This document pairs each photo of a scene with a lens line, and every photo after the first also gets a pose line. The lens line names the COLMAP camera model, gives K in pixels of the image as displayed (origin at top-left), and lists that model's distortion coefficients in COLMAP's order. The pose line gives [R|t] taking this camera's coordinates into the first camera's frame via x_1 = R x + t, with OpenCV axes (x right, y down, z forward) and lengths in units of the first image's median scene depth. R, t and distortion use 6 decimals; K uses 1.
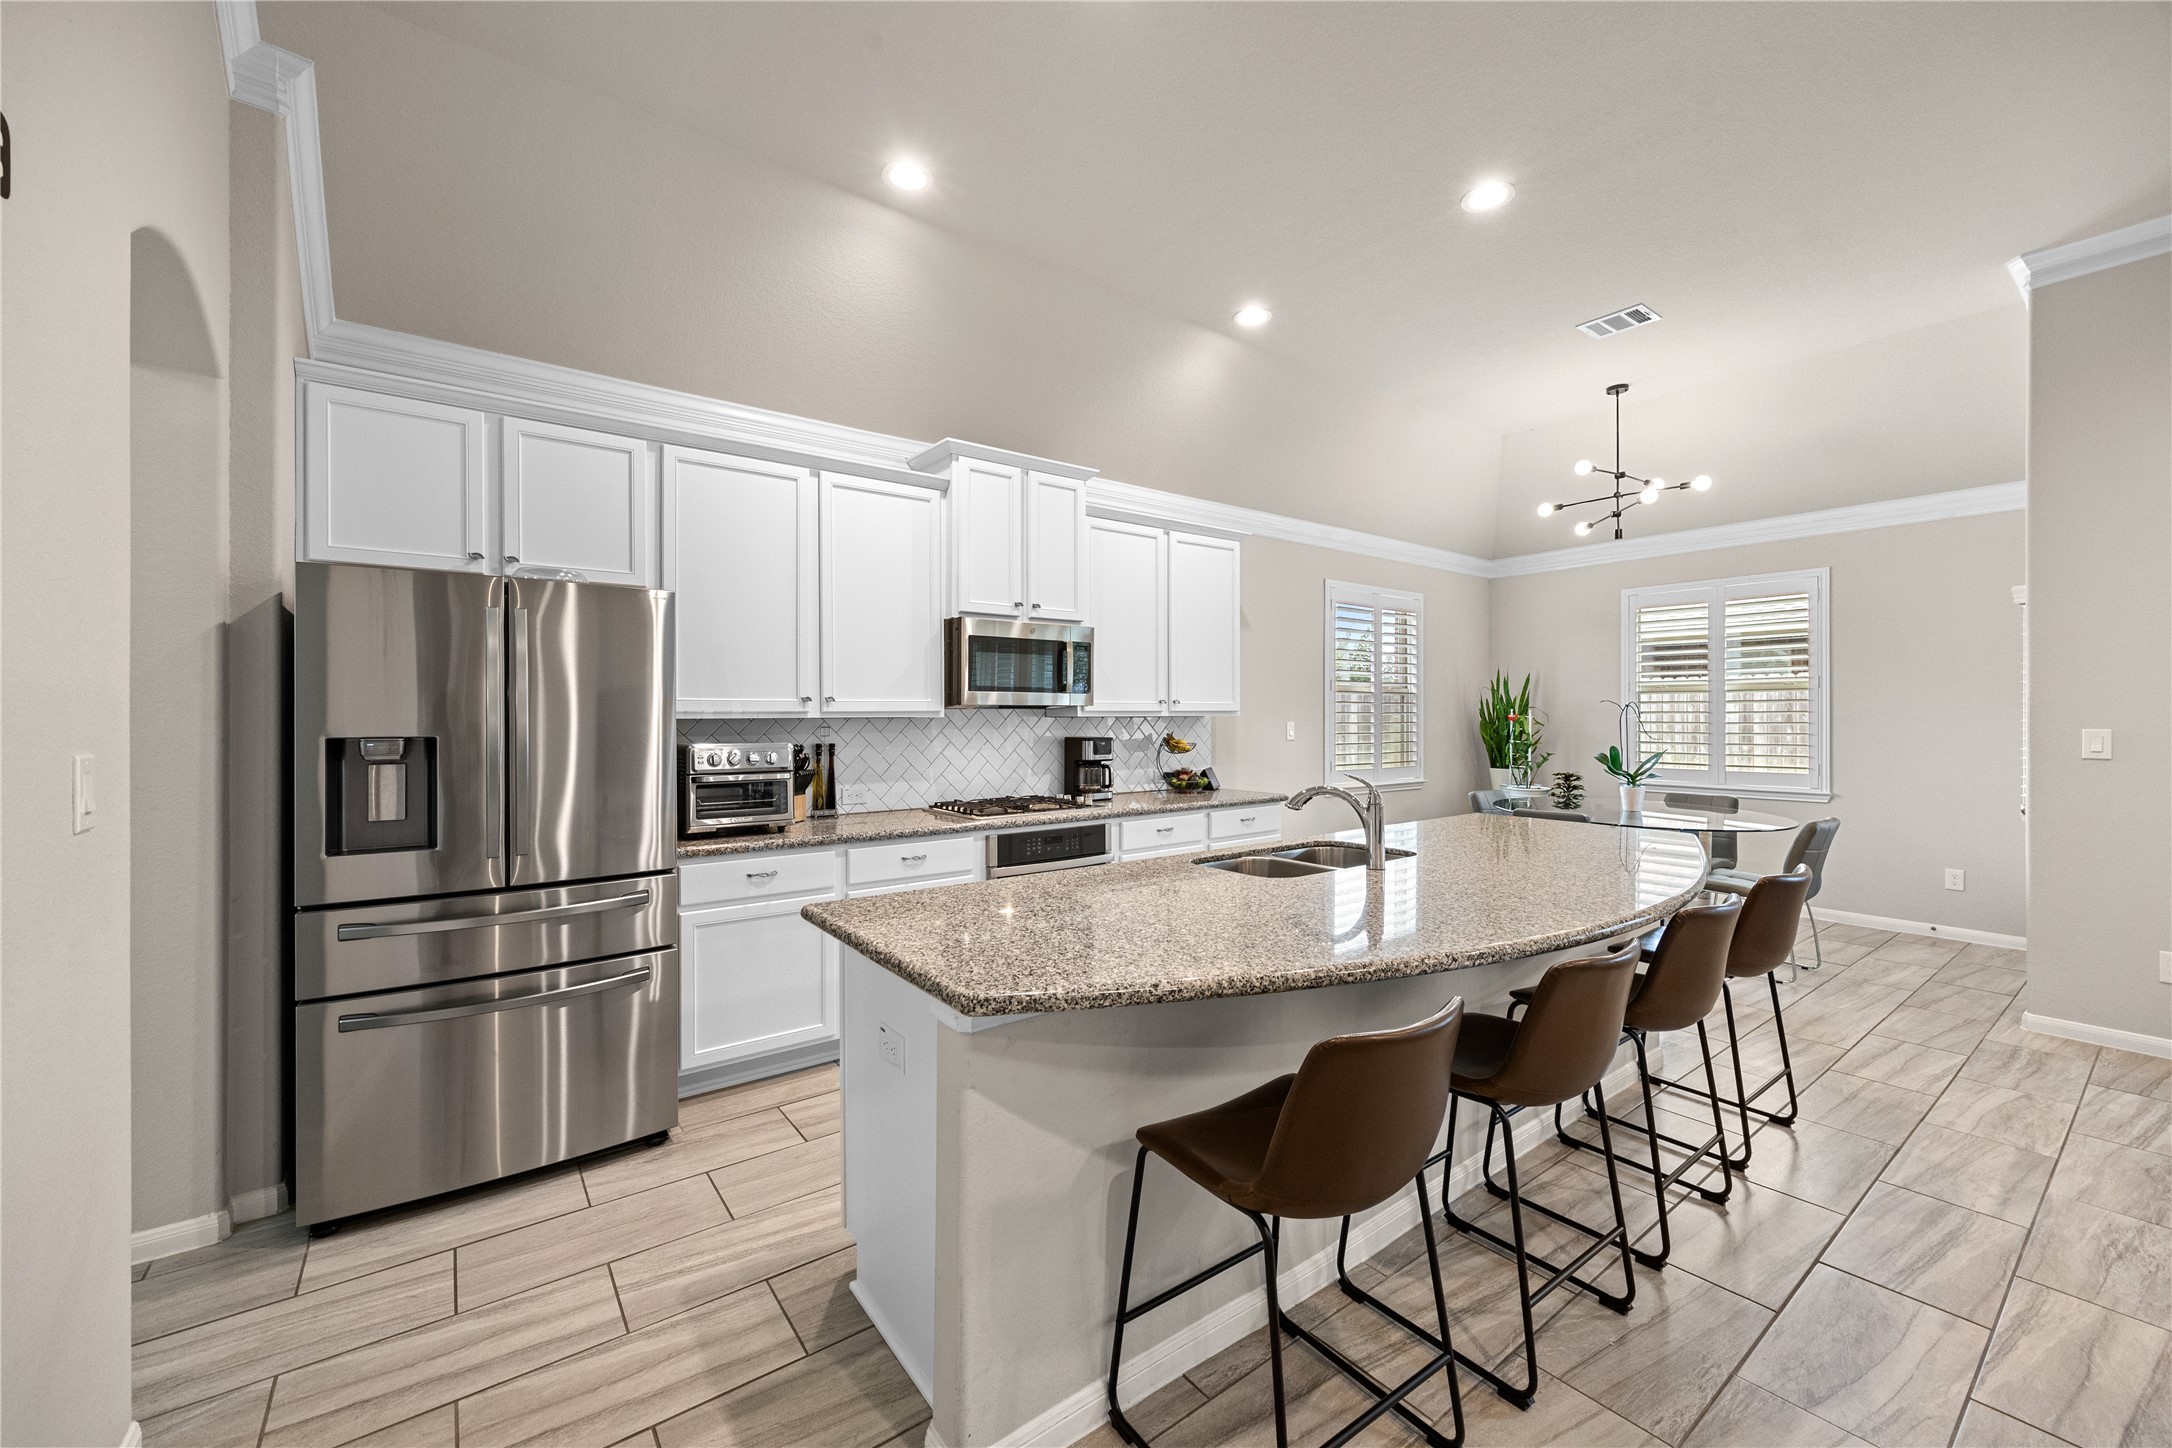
lens RADIAL K [[854.2, 0, 1086.1], [0, 854.2, 717.9], [0, 0, 1]] dist [0.003055, 0.000214]
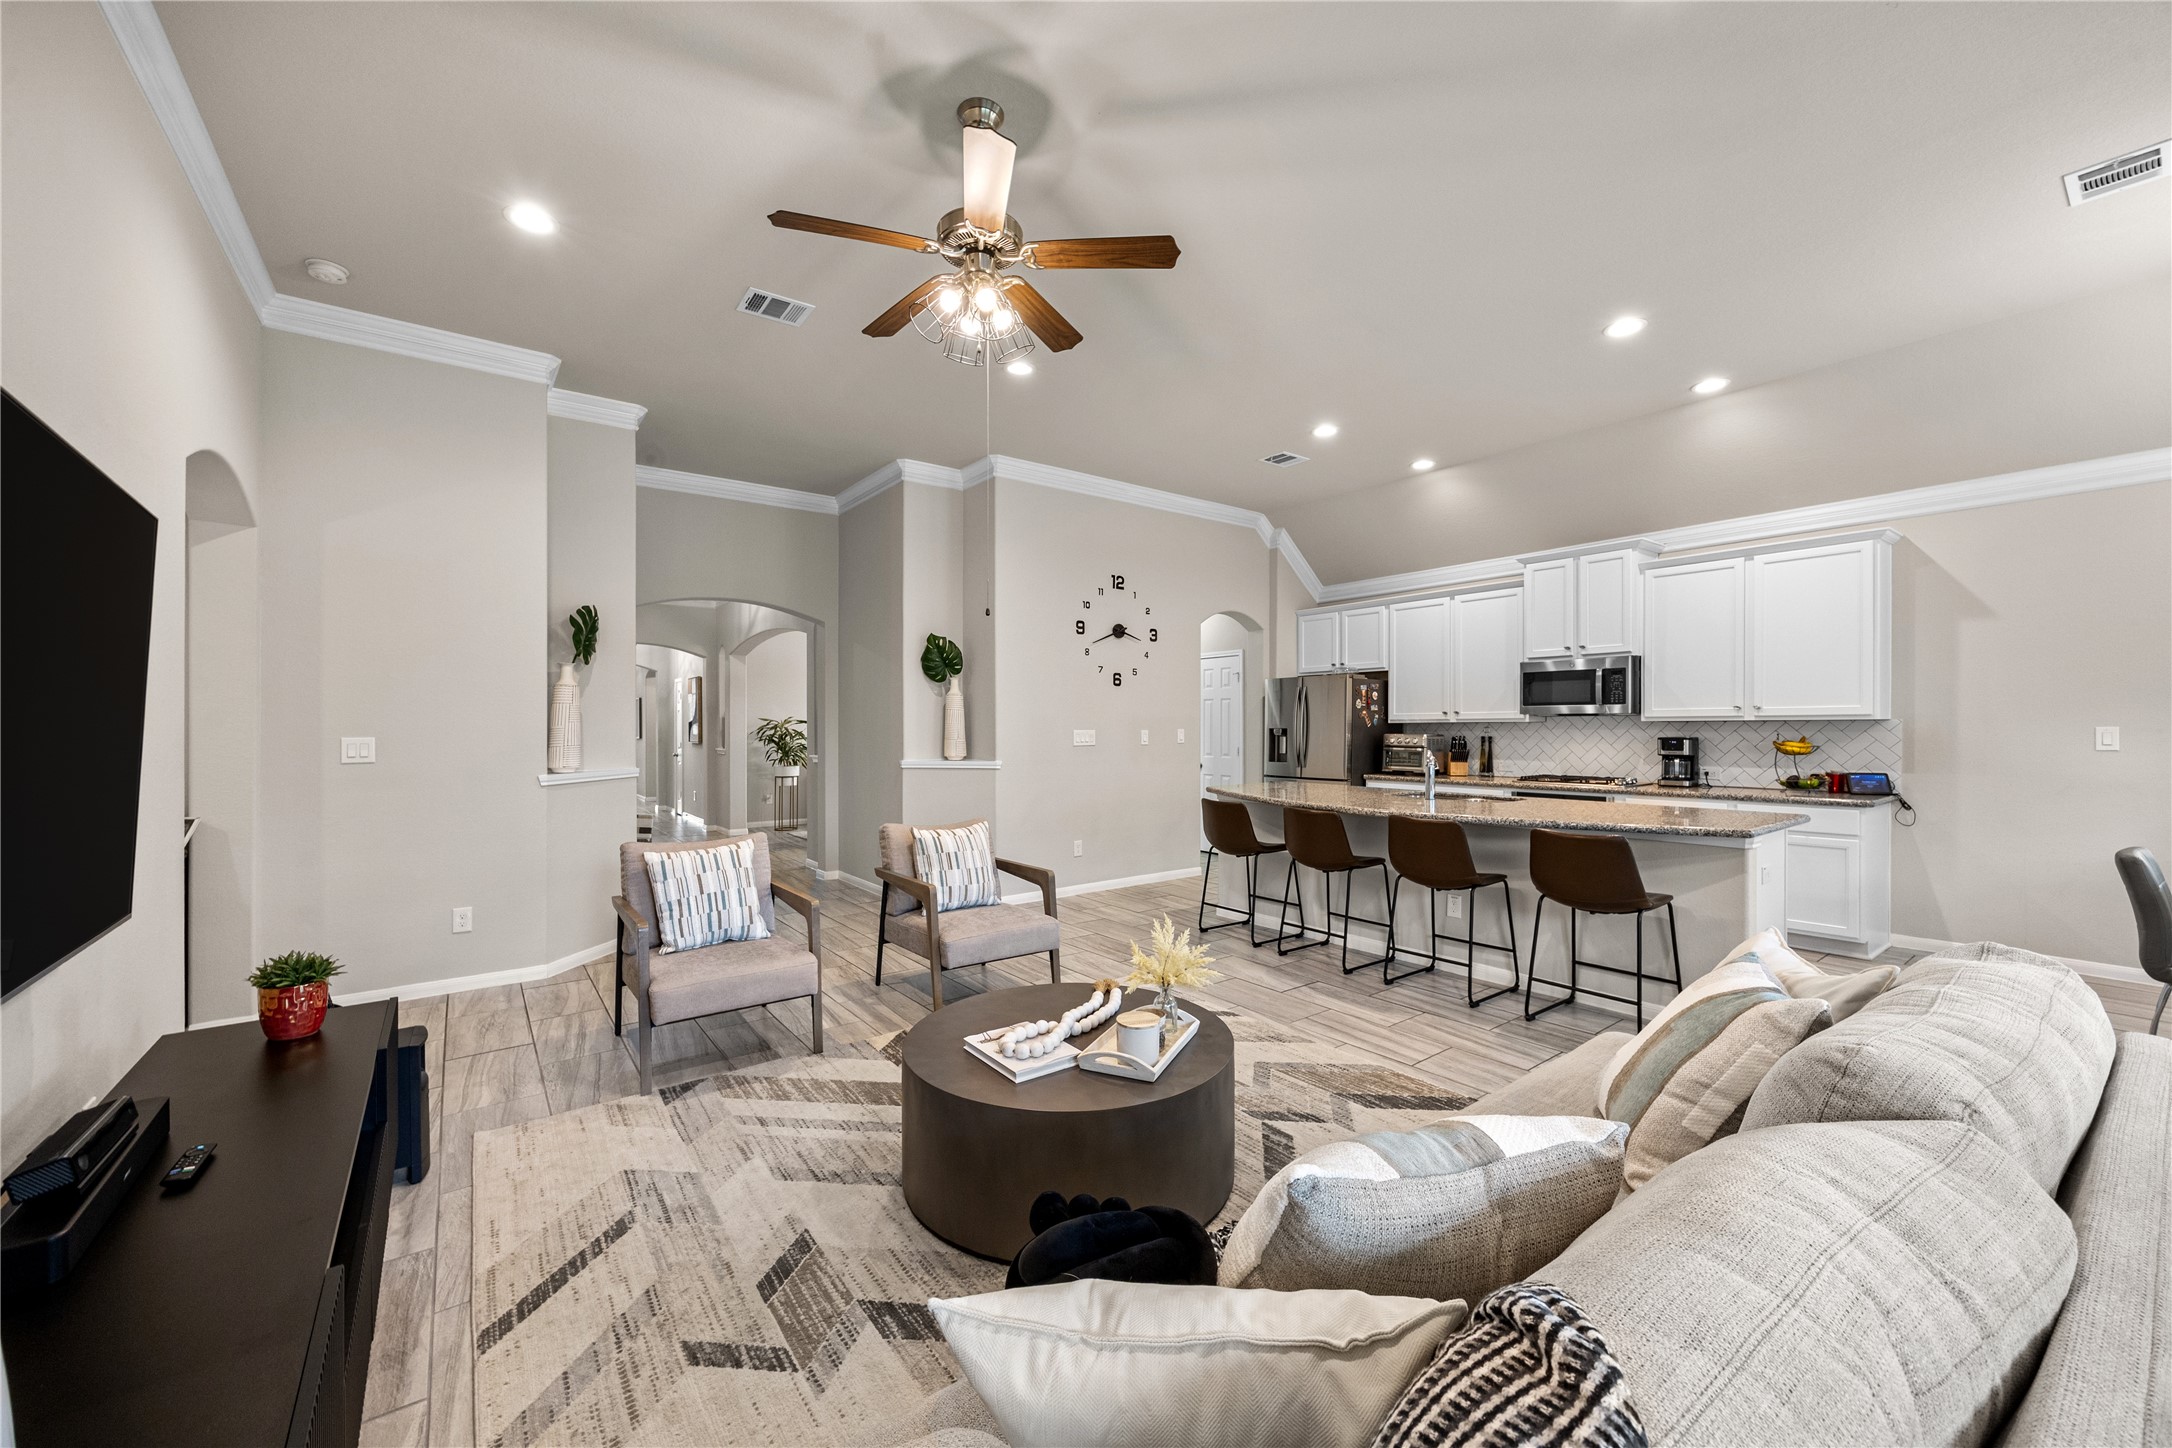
lens RADIAL K [[829.0, 0, 1094.6], [0, 829.0, 730.1], [0, 0, 1]] dist [-0.000440, -0.000117]
pose [[0.005552, 0.008305, -0.999950, 1.747409], [0.001446, 0.999964, 0.008313, 0.000670], [0.999984, -0.001492, 0.005540, 0.177186]]
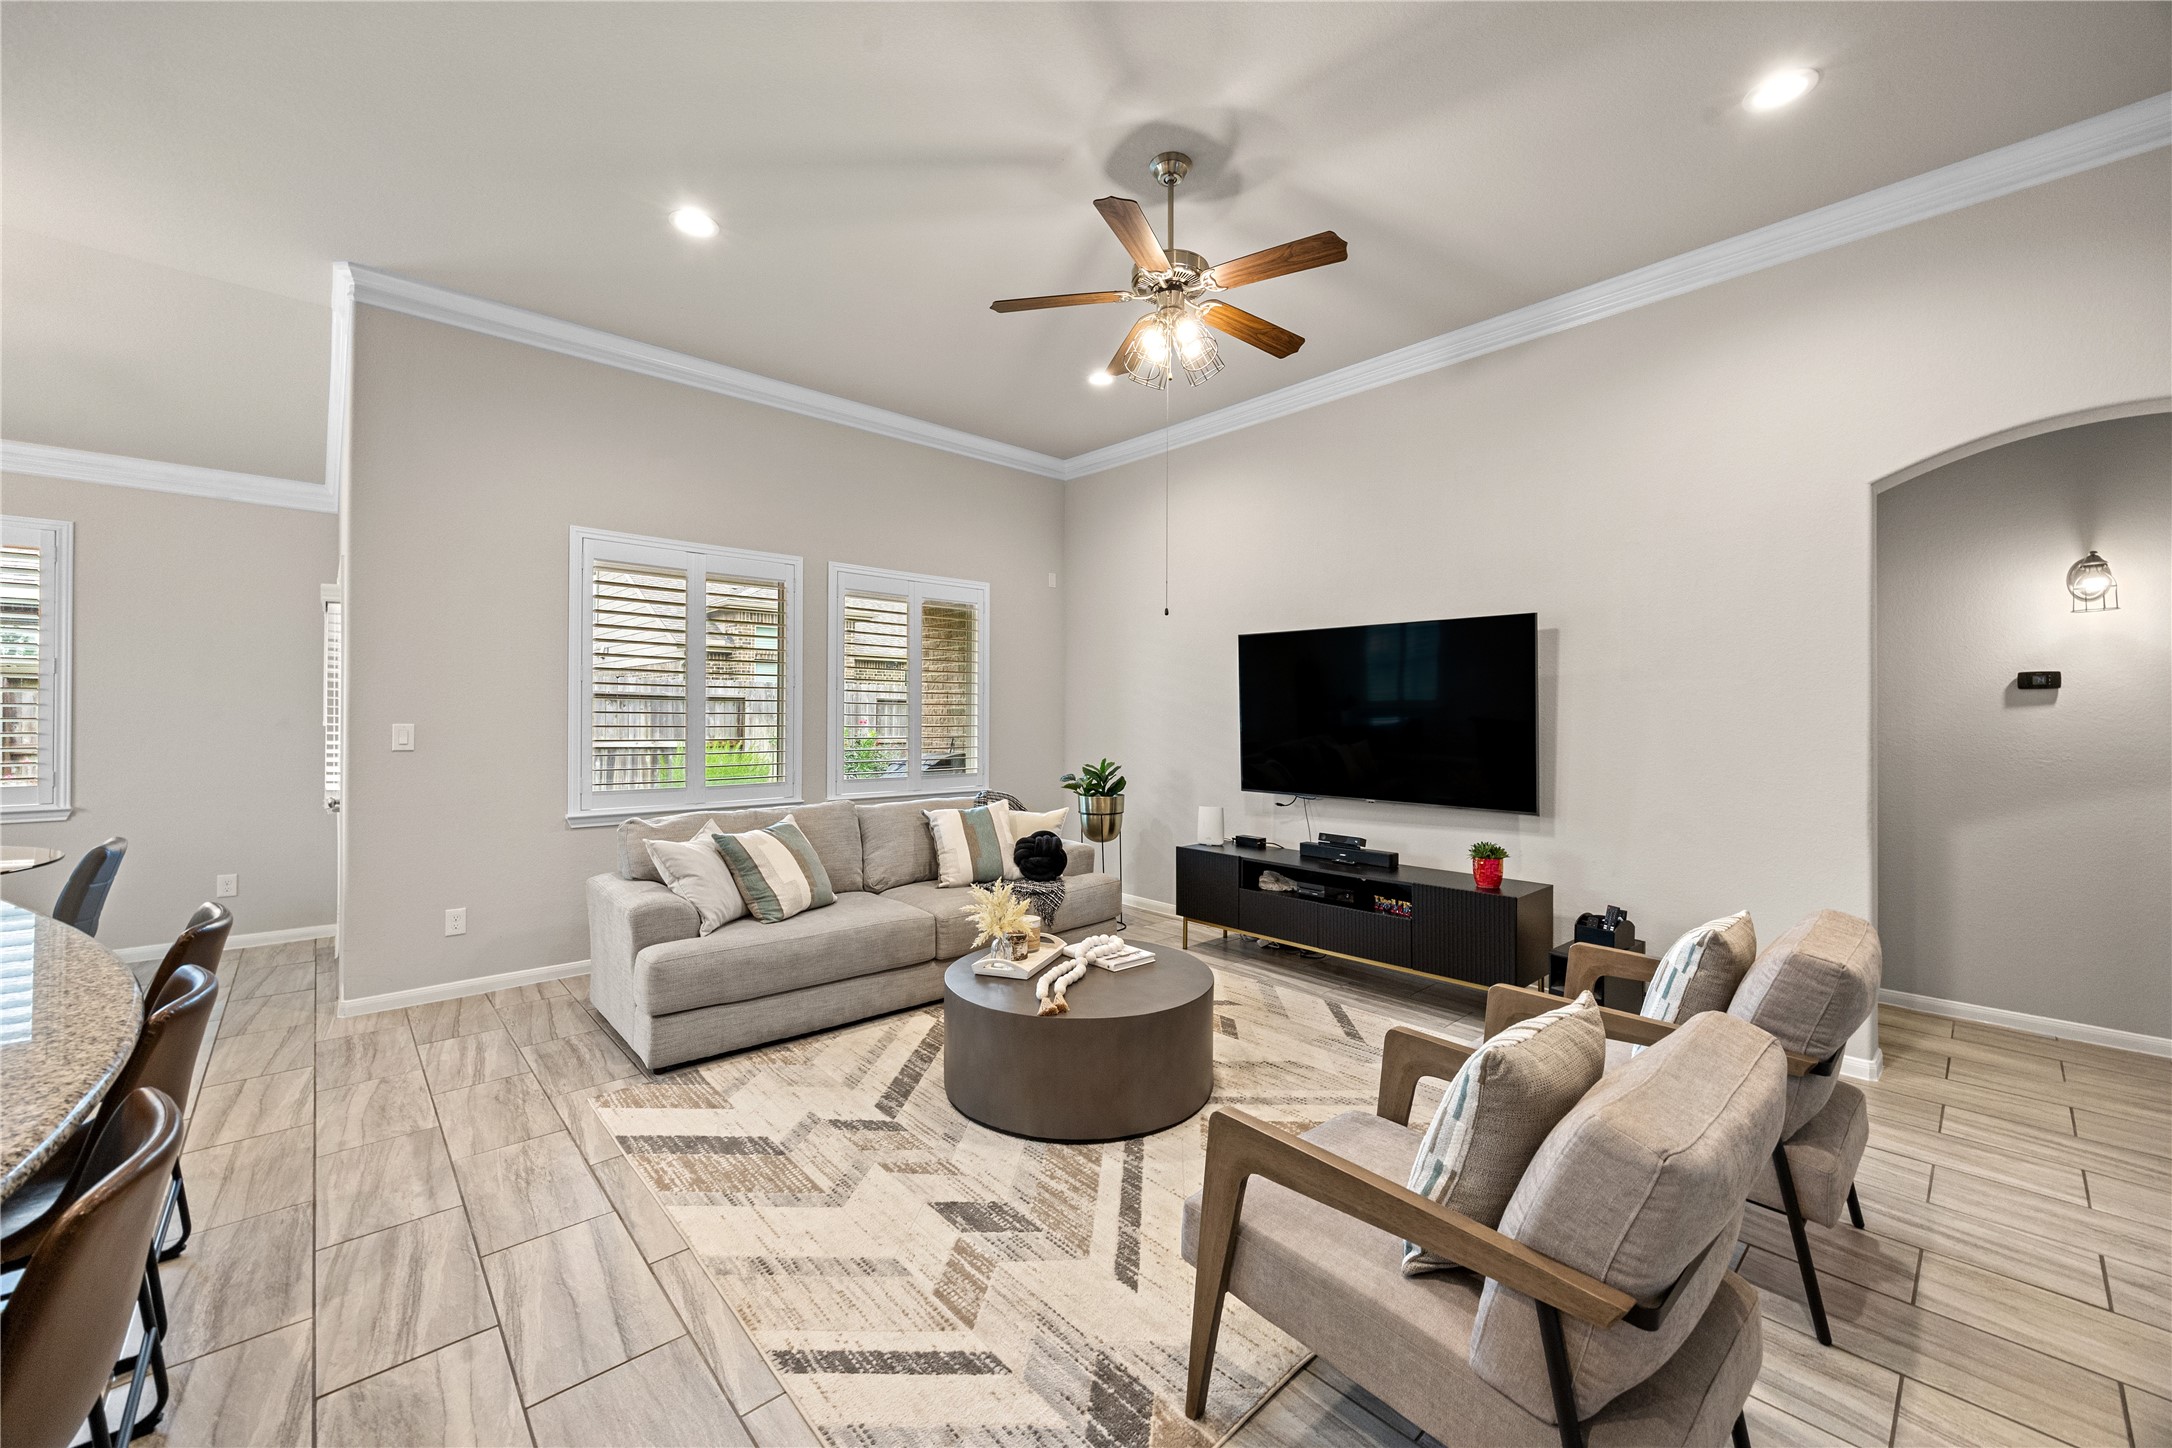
lens RADIAL K [[836.8, 0, 1094.6], [0, 836.8, 710.6], [0, 0, 1]] dist [-0.001590, -0.000396]
pose [[-0.105976, 0.006729, 0.994346, 0.004432], [-0.003591, 0.999968, -0.007150, 0.000254], [-0.994362, -0.004329, -0.105948, 0.243572]]
